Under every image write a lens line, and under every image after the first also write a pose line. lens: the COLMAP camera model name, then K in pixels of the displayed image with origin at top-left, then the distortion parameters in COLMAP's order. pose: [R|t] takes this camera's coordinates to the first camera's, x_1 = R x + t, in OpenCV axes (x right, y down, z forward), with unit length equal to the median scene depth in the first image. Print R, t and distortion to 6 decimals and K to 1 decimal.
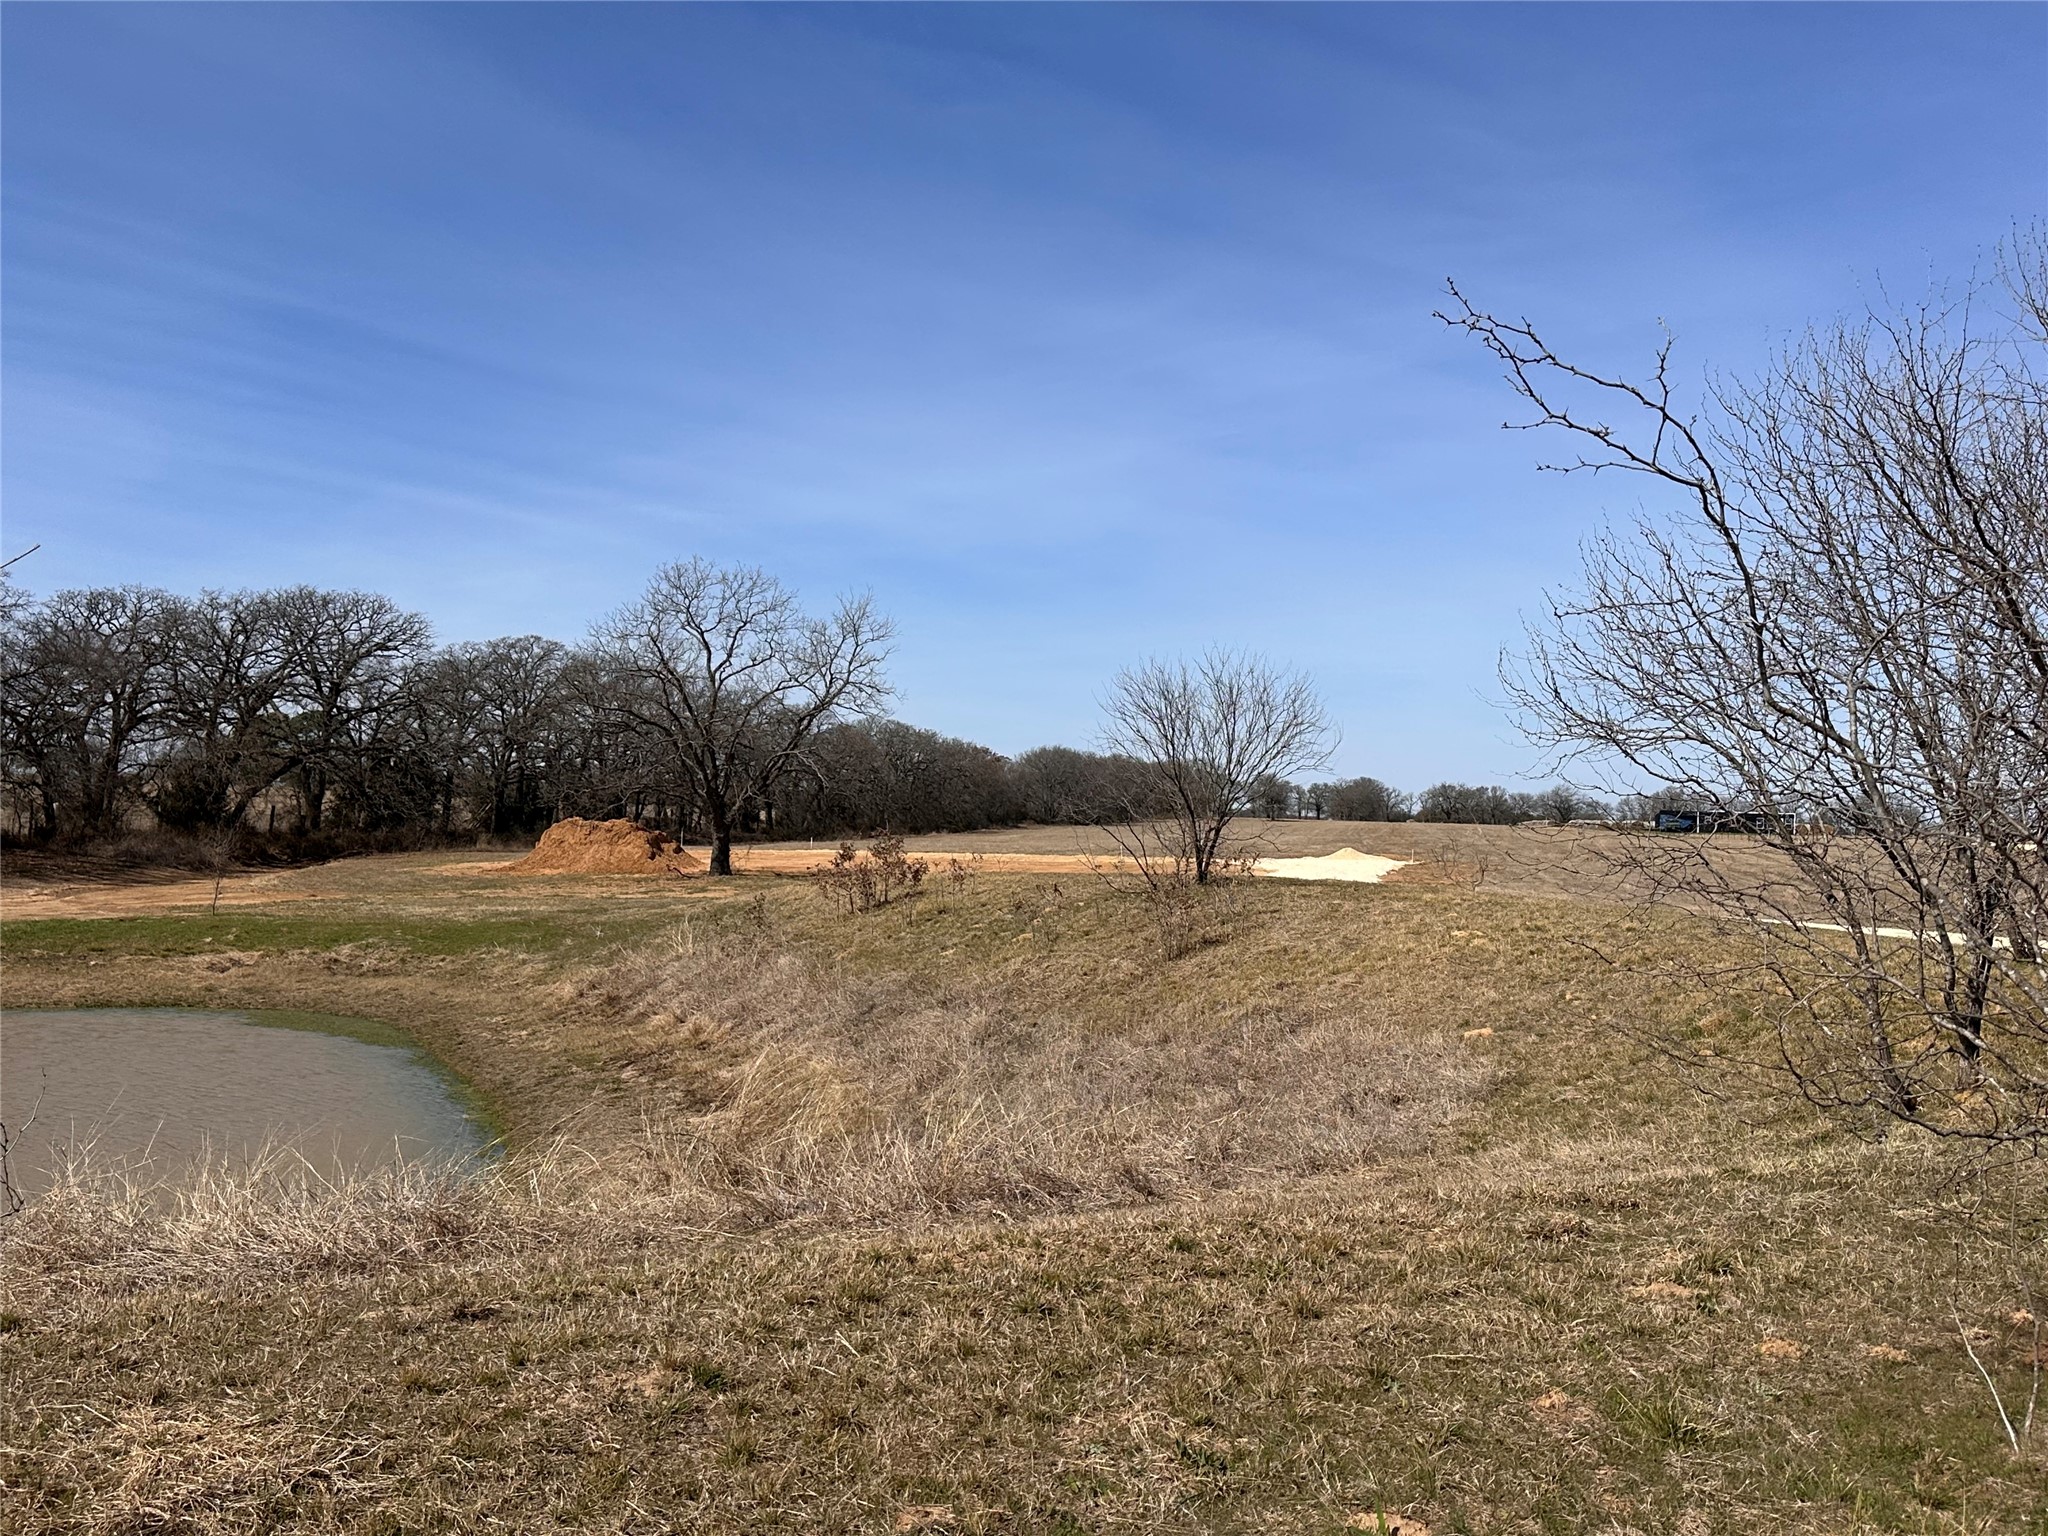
lens RADIAL K [[1928.8, 0, 1003.8], [0, 1928.8, 780.8], [0, 0, 1]] dist [0.083019, 0.000000]
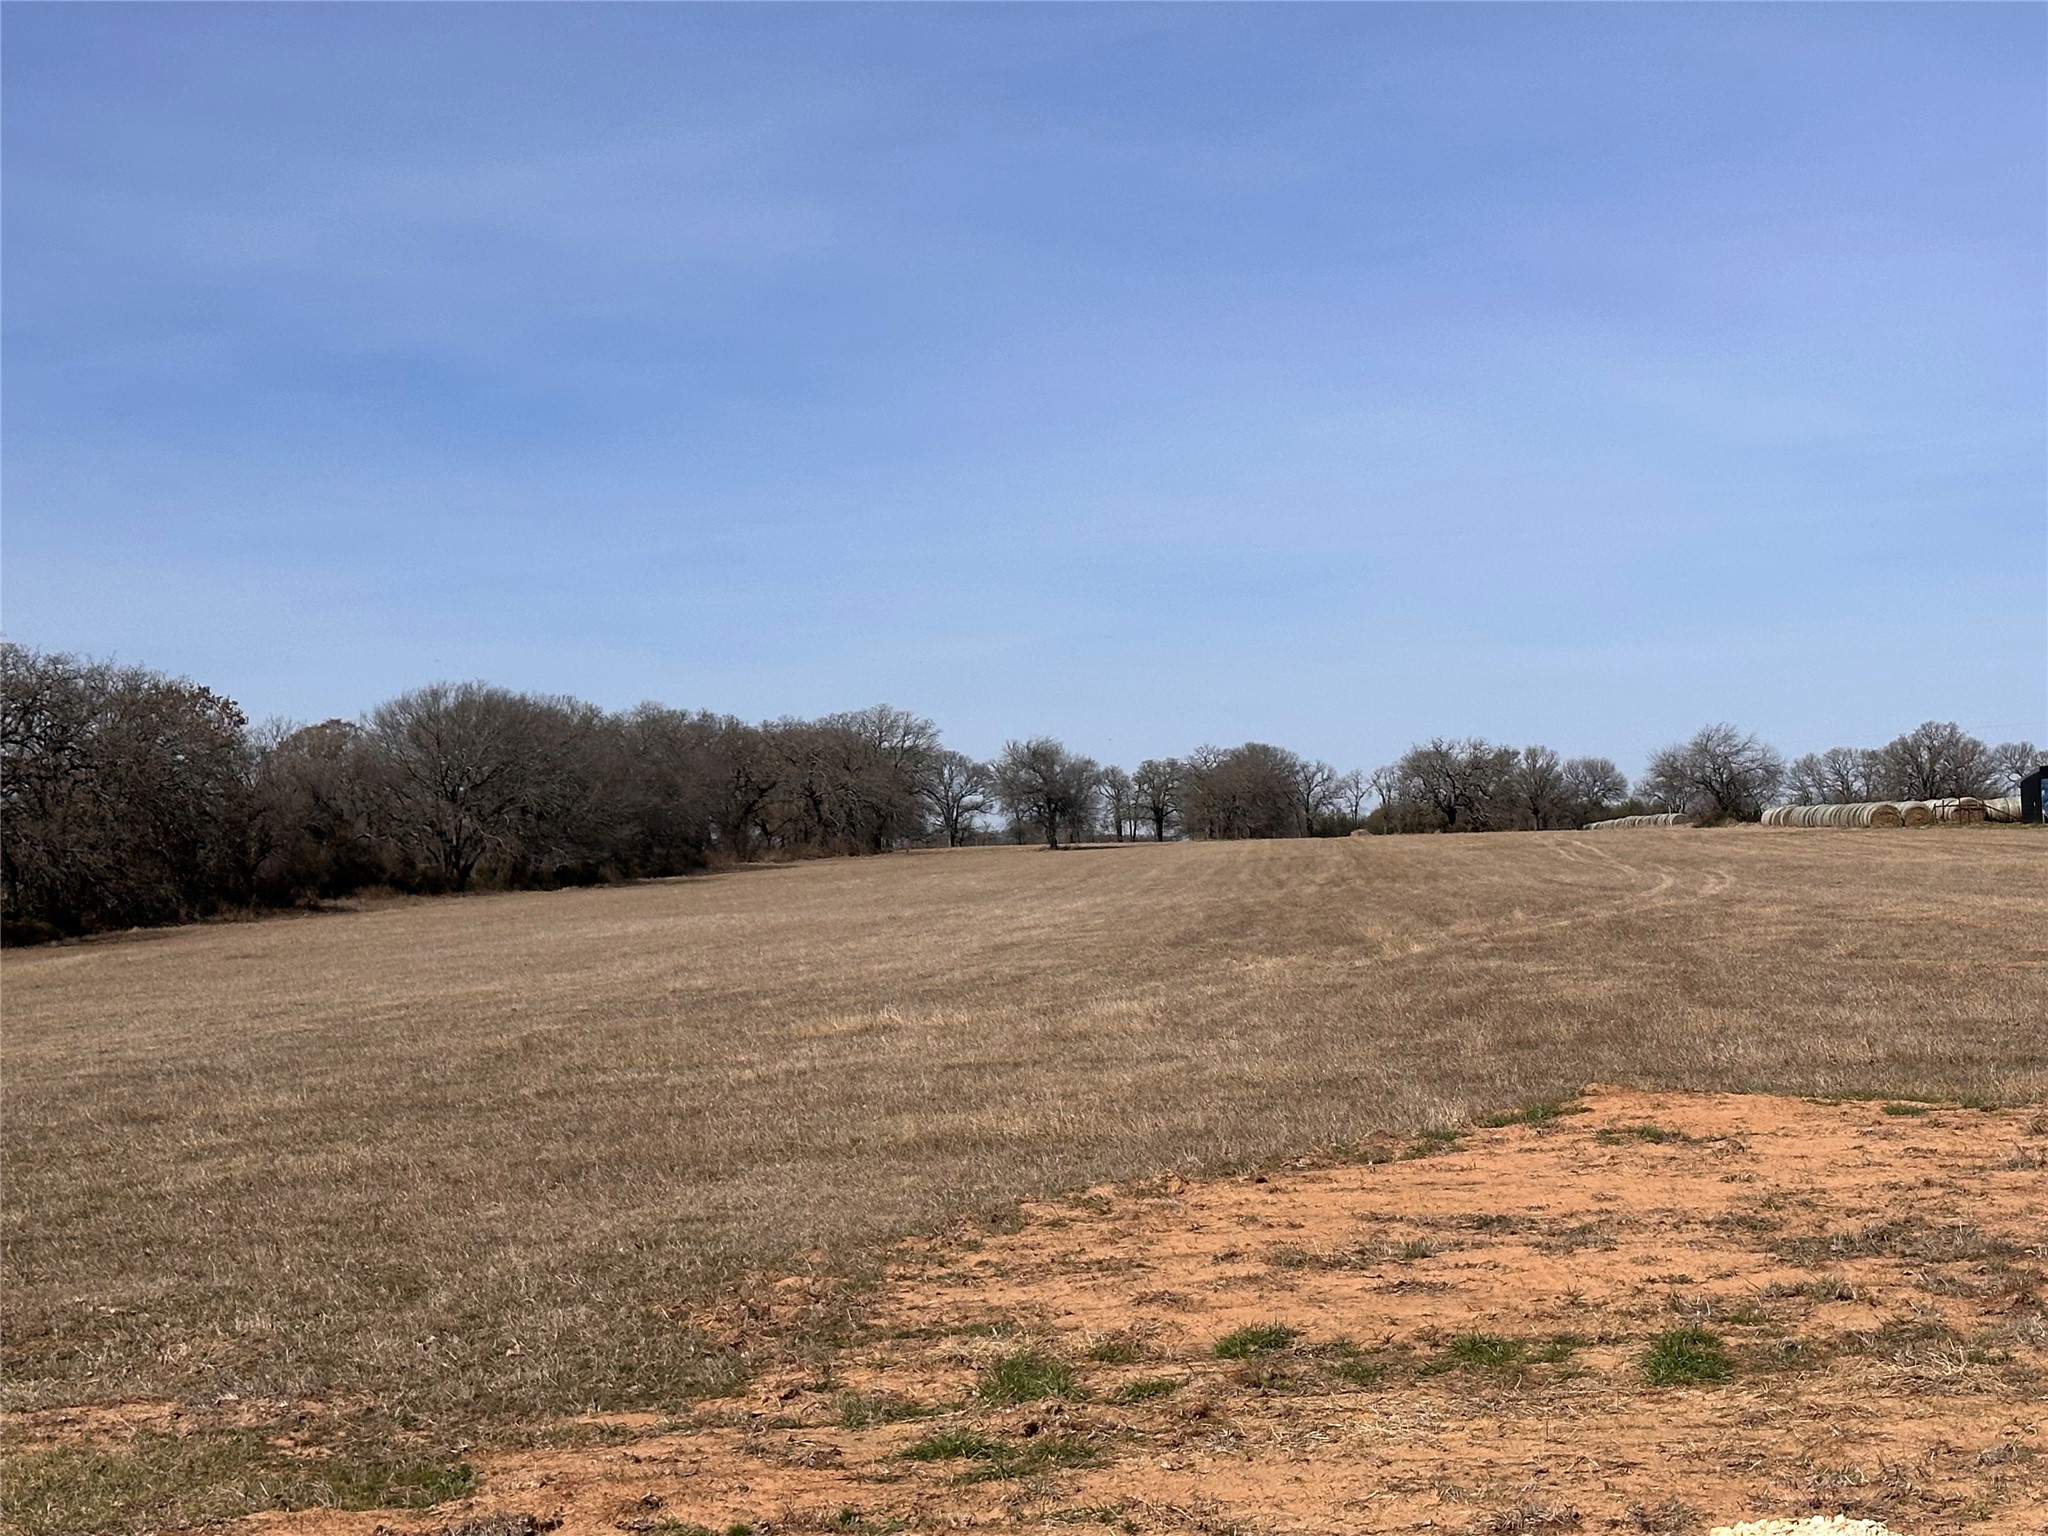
lens RADIAL K [[3495.4, 0, 1025.3], [0, 3495.4, 767.4], [0, 0, 1]] dist [0.133092, 0.000000]
pose [[0.991063, -0.052026, 0.122827, 0.044020], [0.052832, 0.998598, -0.003311, 0.005408], [-0.122483, 0.009771, 0.992423, 0.264149]]
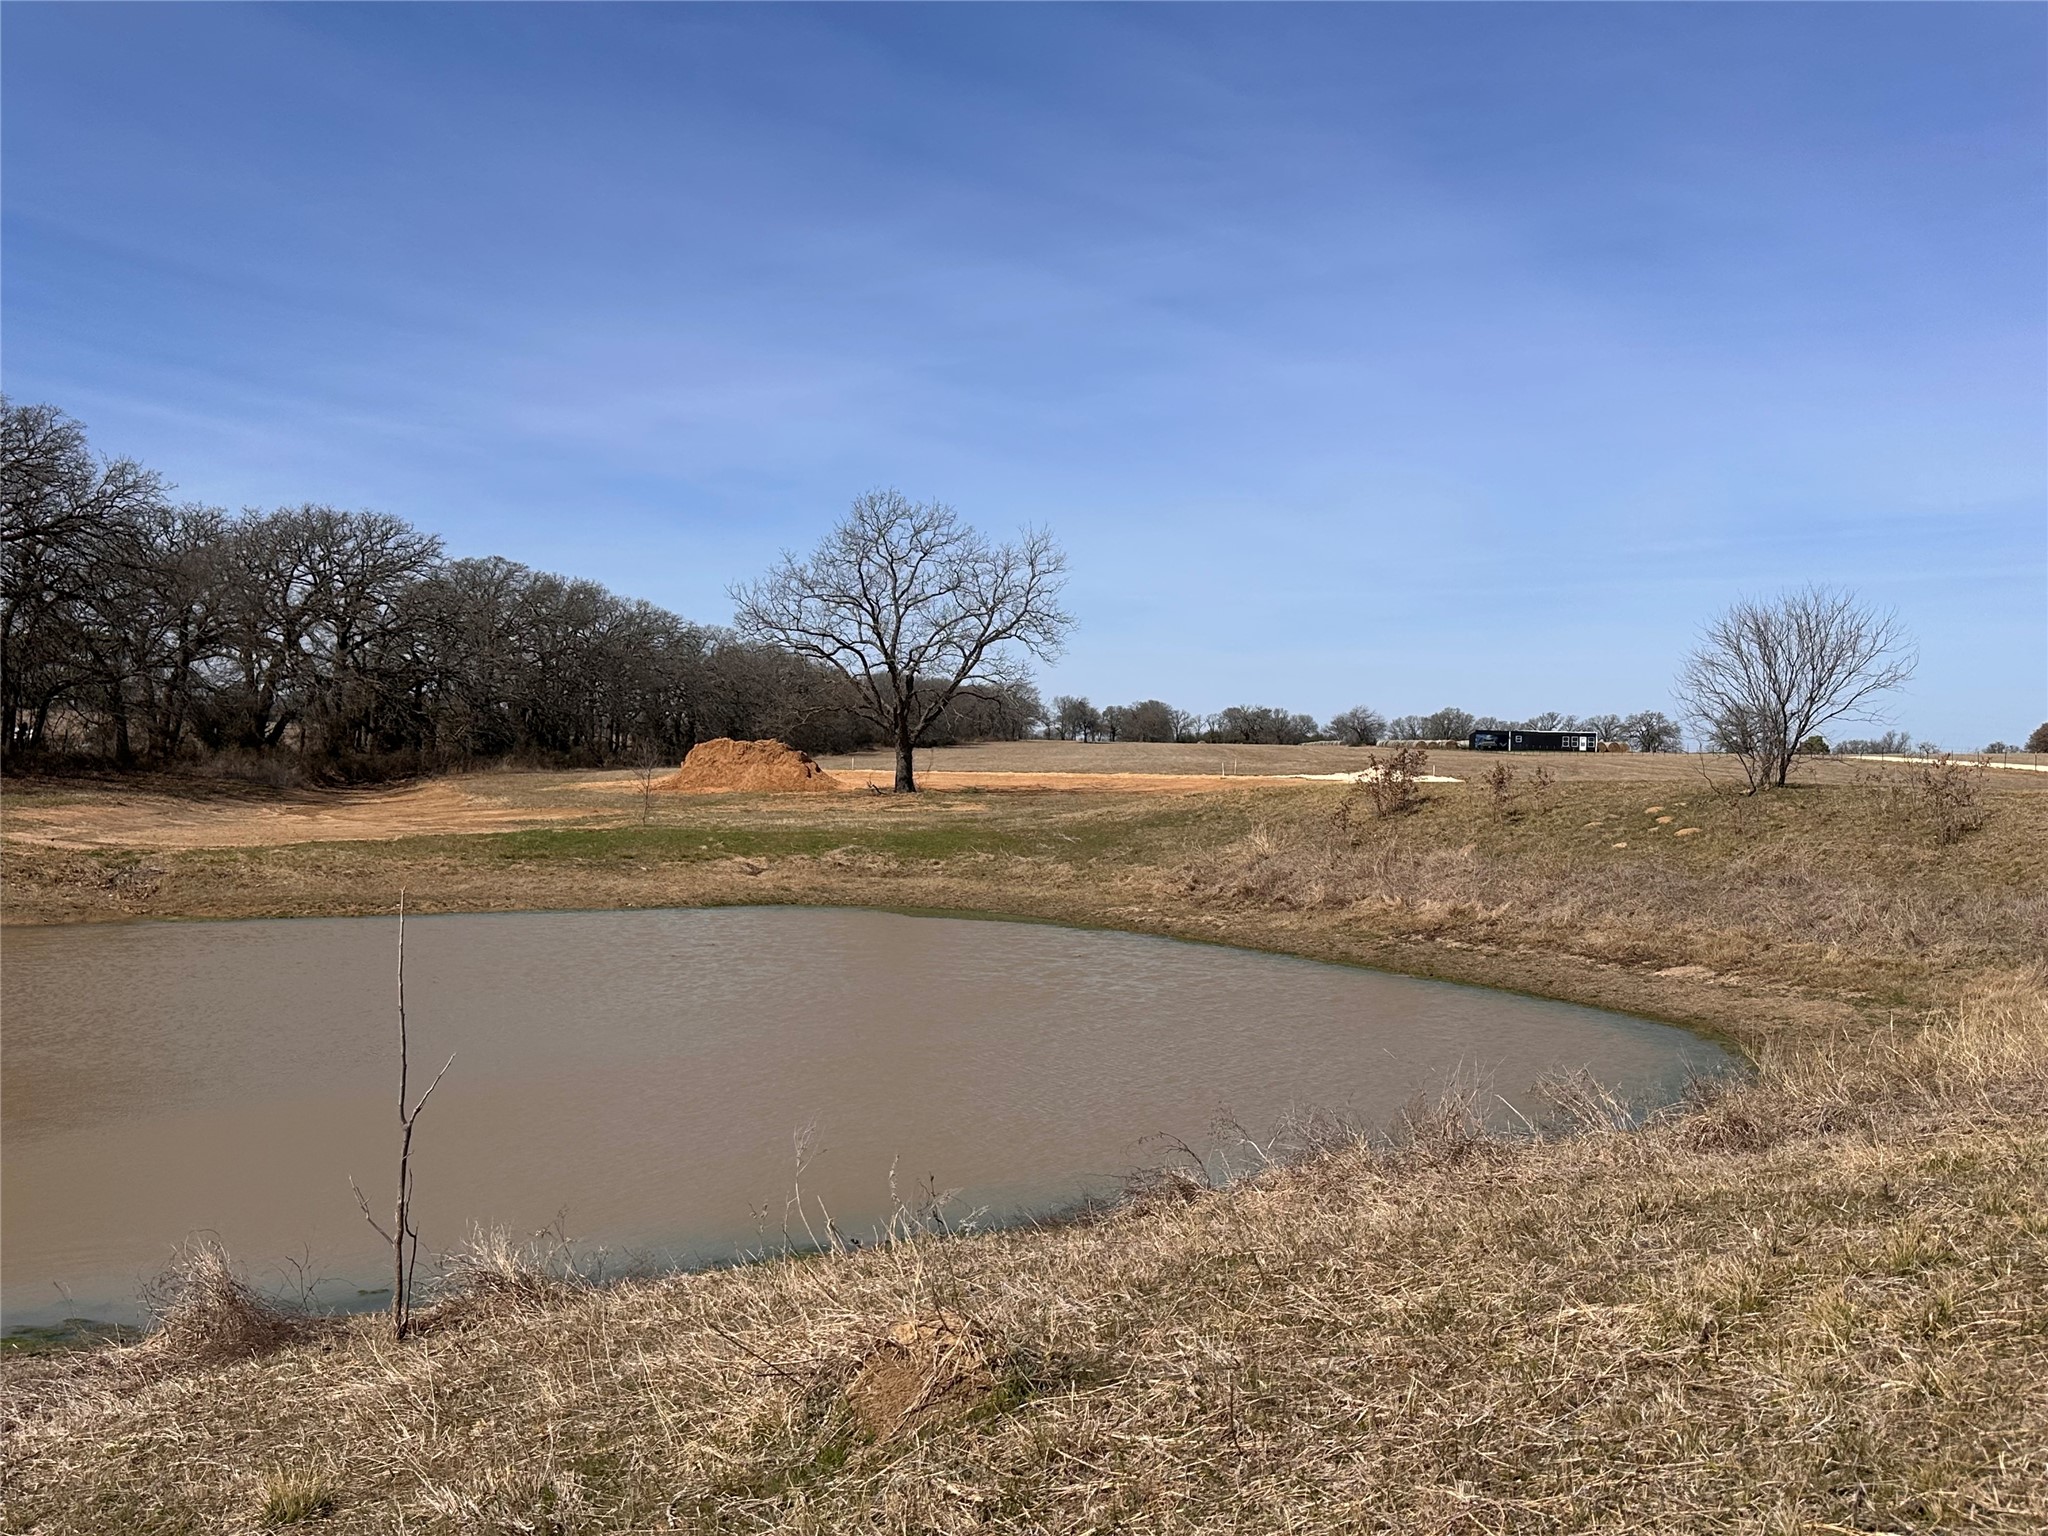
lens RADIAL K [[1928.8, 0, 1017.6], [0, 1928.8, 753.1], [0, 0, 1]] dist [0.083019, 0.000000]
pose [[0.989077, -0.005091, 0.147310, -0.053484], [0.001371, 0.999678, 0.025337, 0.000263], [-0.147392, -0.024858, 0.988766, -0.012240]]
